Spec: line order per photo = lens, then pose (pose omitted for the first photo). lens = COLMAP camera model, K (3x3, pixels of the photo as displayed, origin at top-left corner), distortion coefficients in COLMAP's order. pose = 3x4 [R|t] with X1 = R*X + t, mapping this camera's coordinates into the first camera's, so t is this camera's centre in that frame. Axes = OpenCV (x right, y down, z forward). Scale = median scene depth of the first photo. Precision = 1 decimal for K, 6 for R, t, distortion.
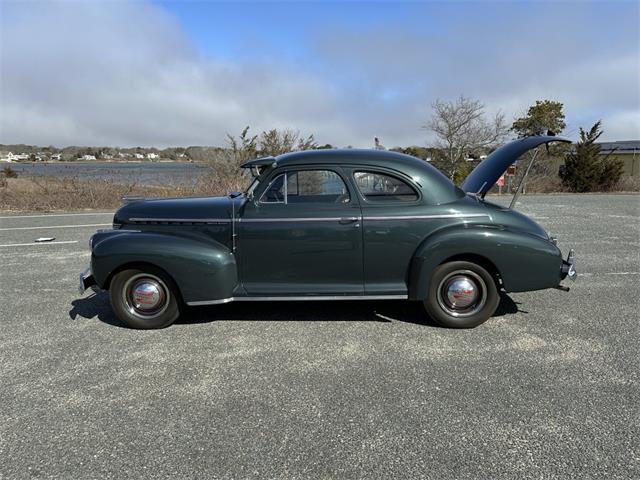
lens RADIAL K [[455.5, 0, 307.5], [0, 455.5, 227.8], [0, 0, 1]] dist [0.020638, -0.030960]
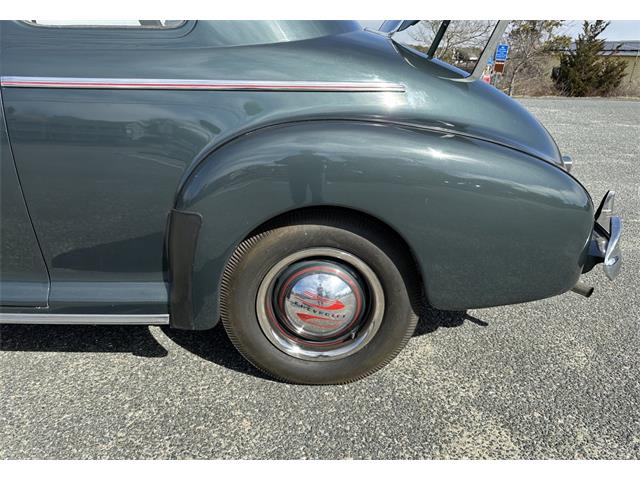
lens RADIAL K [[423.9, 0, 301.8], [0, 423.9, 241.5], [0, 0, 1]] dist [-0.033268, -0.010385]
pose [[0.999815, 0.018194, 0.006179, 0.087050], [-0.019159, 0.968364, 0.248803, 0.001303], [-0.001457, -0.248876, 0.968534, 0.183283]]
